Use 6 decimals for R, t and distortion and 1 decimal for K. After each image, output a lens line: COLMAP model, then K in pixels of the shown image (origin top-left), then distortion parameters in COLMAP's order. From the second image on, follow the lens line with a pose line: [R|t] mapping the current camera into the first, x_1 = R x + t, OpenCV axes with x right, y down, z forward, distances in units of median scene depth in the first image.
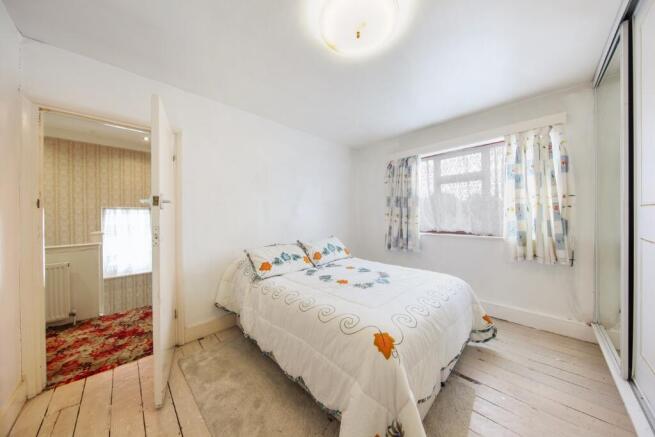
lens RADIAL K [[207.1, 0, 329.6], [0, 207.1, 217.4], [0, 0, 1]] dist [-0.001408, -0.000093]
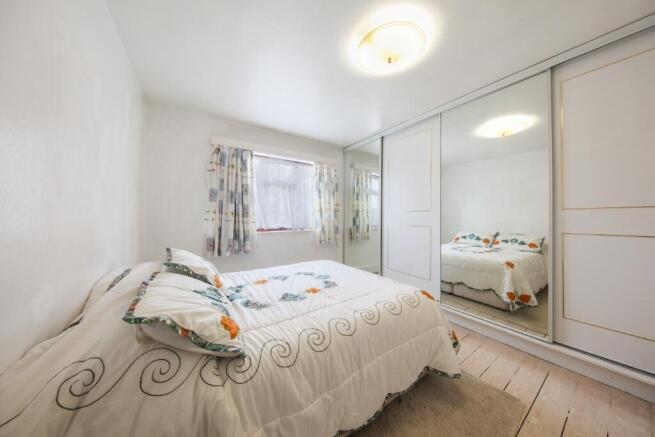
lens RADIAL K [[207.1, 0, 332.7], [0, 207.1, 215.4], [0, 0, 1]] dist [-0.001408, -0.000093]
pose [[0.154462, 0.017228, 0.987849, -0.510035], [0.002430, 0.999838, -0.017817, 0.017907], [-0.987996, 0.005152, 0.154395, 0.543088]]
